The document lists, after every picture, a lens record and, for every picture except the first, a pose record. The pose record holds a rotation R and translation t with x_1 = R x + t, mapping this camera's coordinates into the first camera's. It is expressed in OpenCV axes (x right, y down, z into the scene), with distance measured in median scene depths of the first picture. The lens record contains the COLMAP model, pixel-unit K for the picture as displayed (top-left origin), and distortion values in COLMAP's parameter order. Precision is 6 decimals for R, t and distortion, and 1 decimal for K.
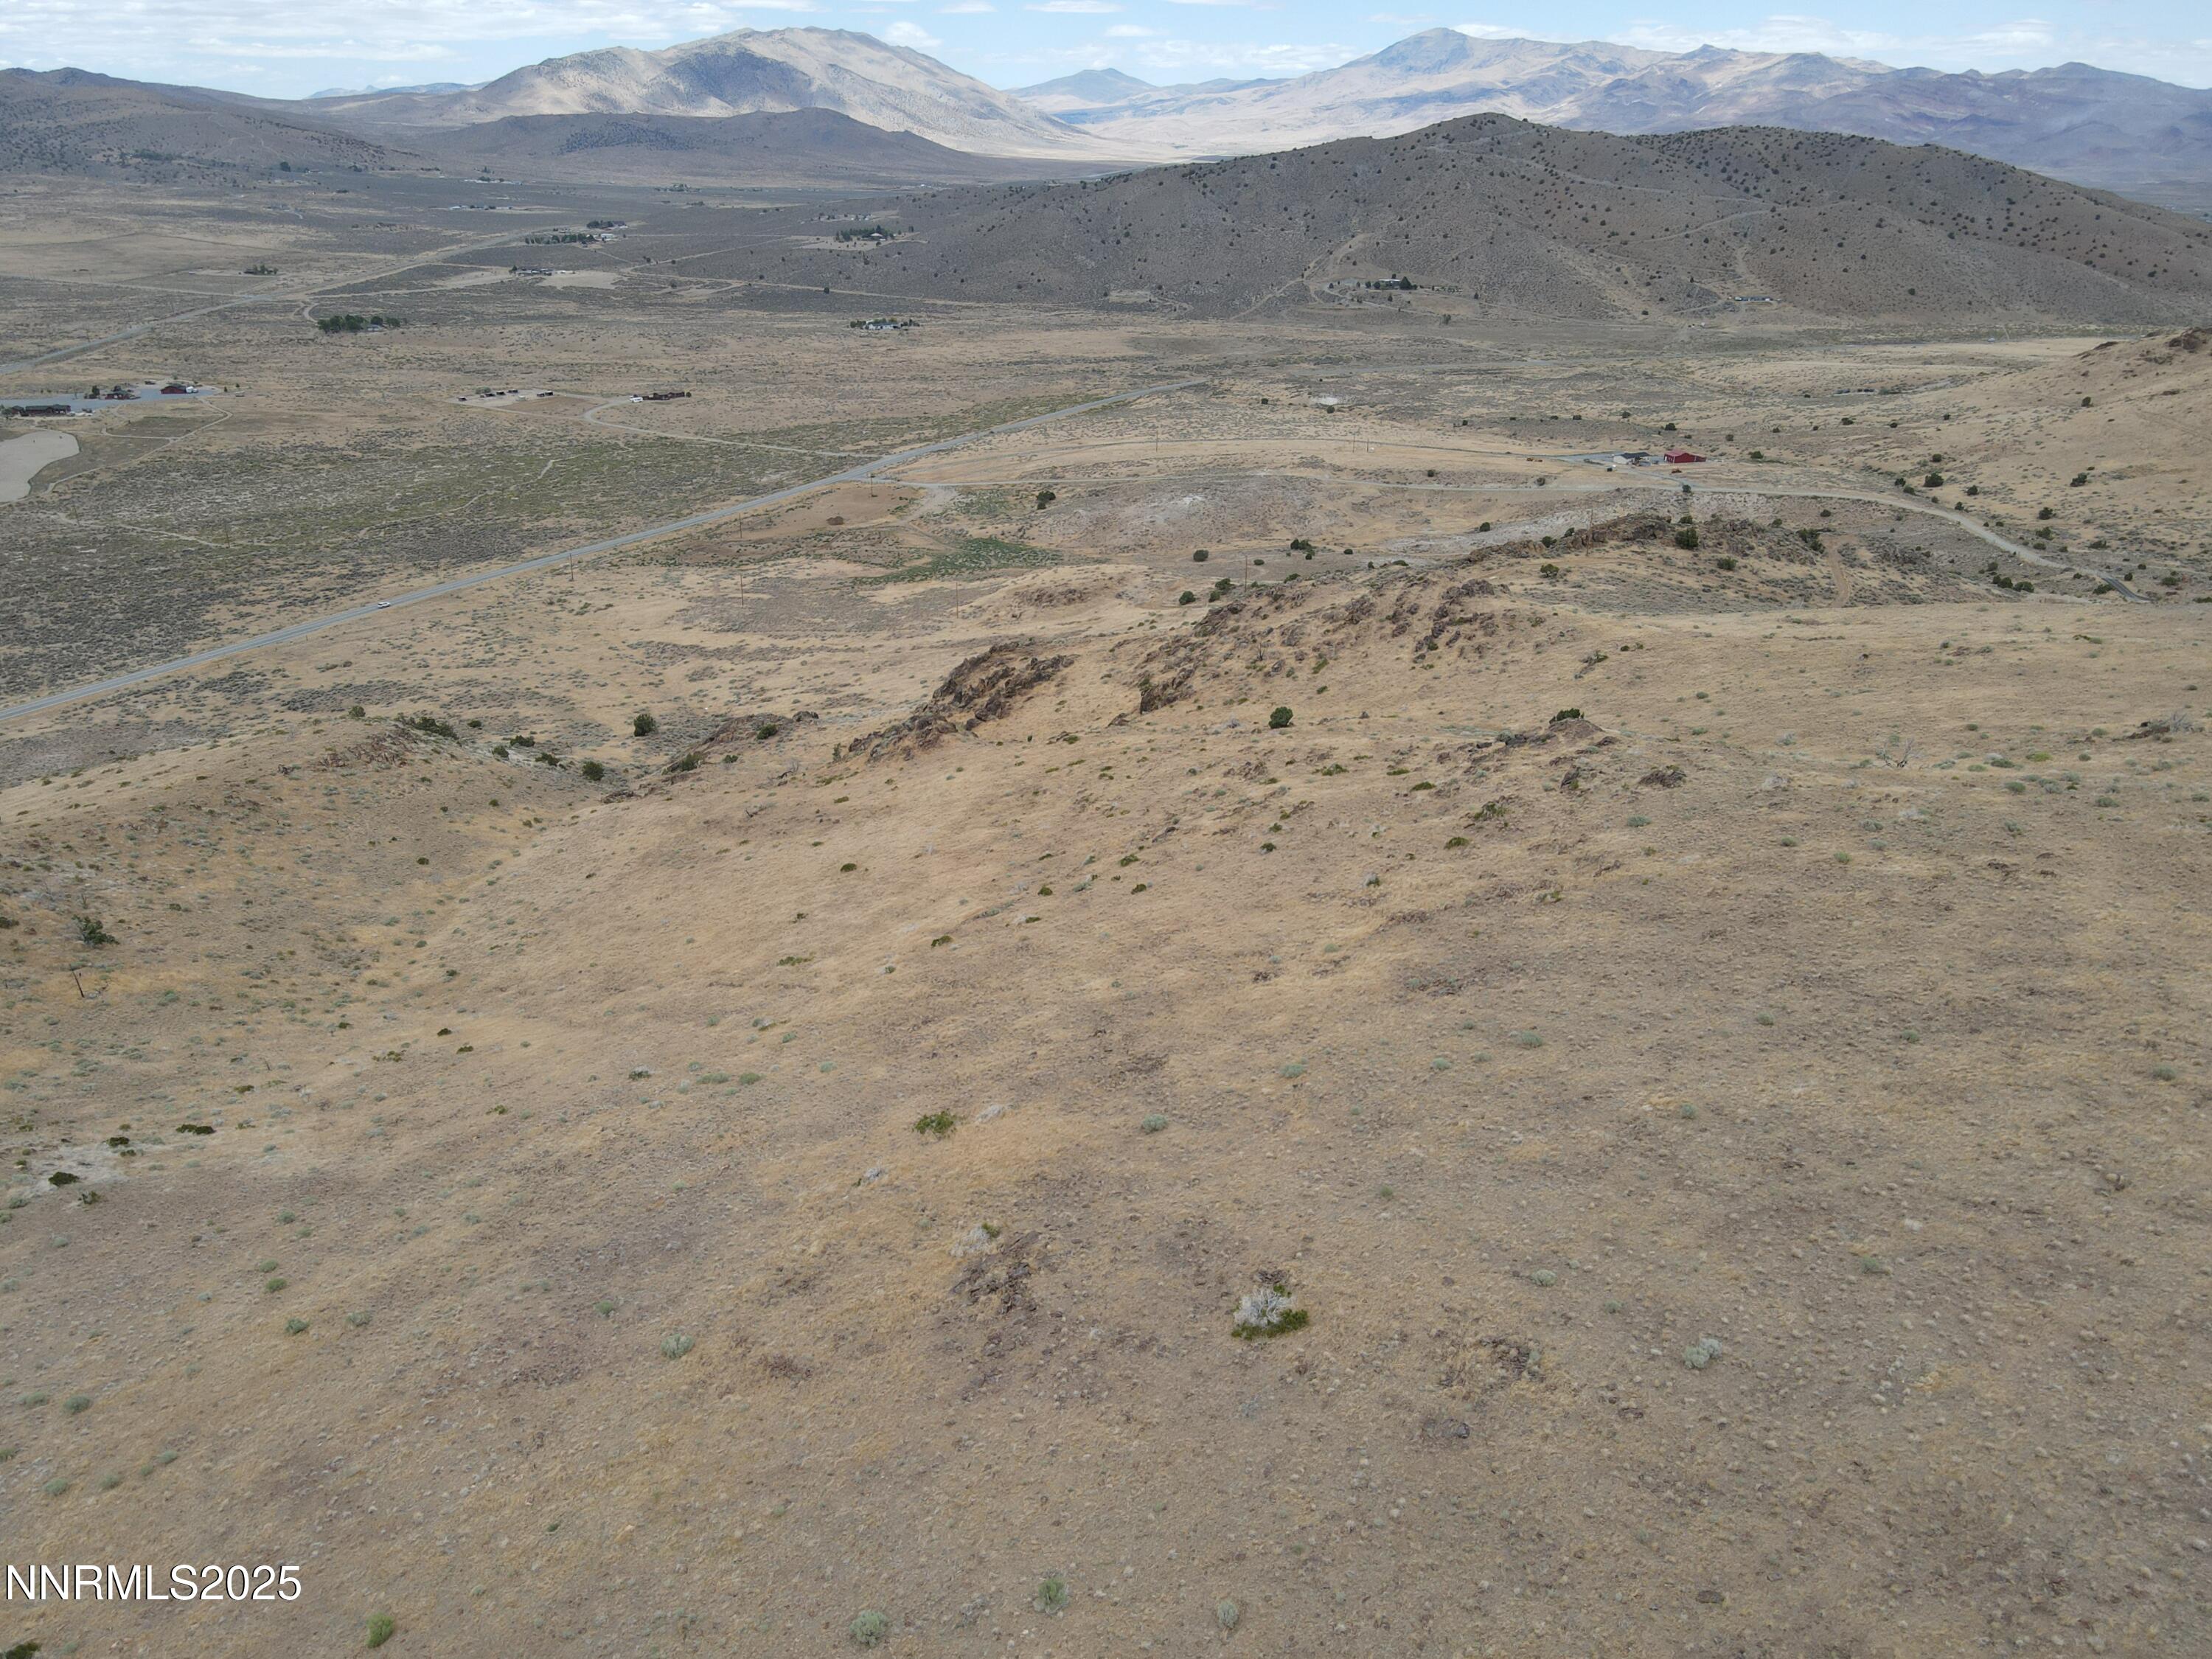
lens RADIAL K [[1611.9, 0, 1091.0], [0, 1611.9, 773.3], [0, 0, 1]] dist [0.017690, 0.007069]
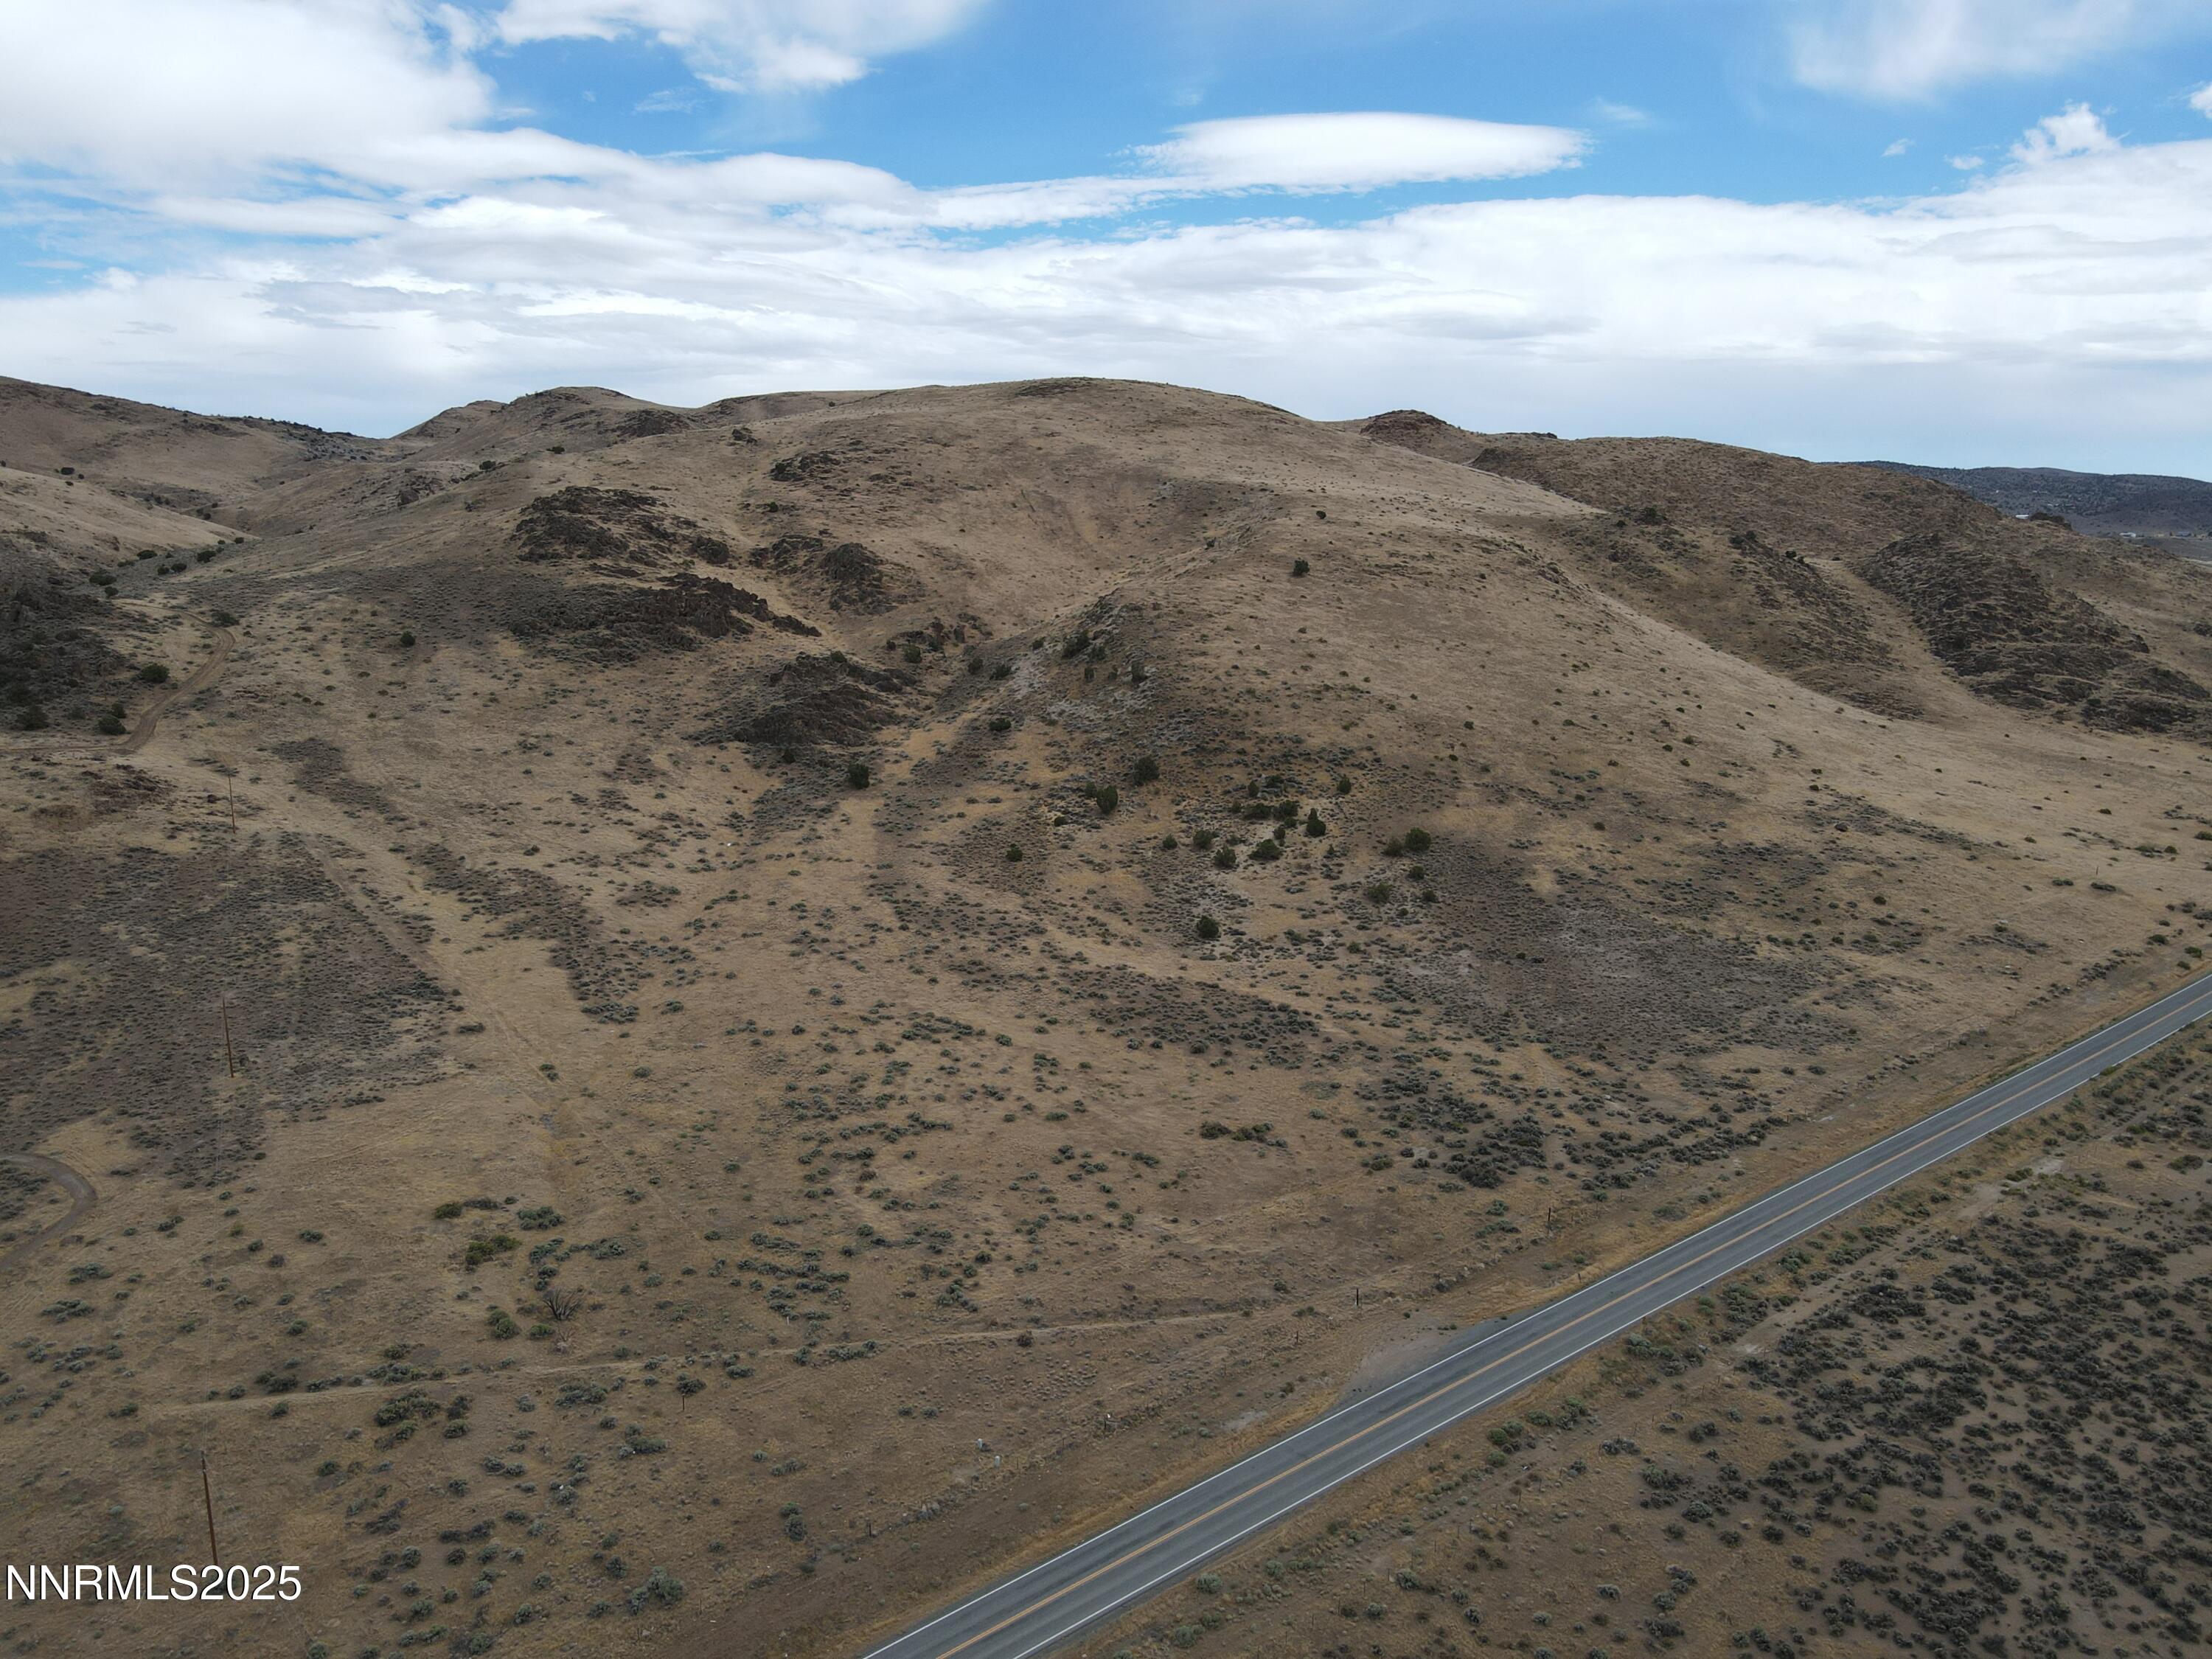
lens RADIAL K [[1553.5, 0, 1075.2], [0, 1553.5, 870.2], [0, 0, 1]] dist [0.001737, 0.009432]
pose [[-0.905234, -0.099366, 0.413132, -0.660988], [0.151749, 0.832556, 0.532751, -0.376682], [-0.396893, 0.544956, -0.738579, 1.433370]]
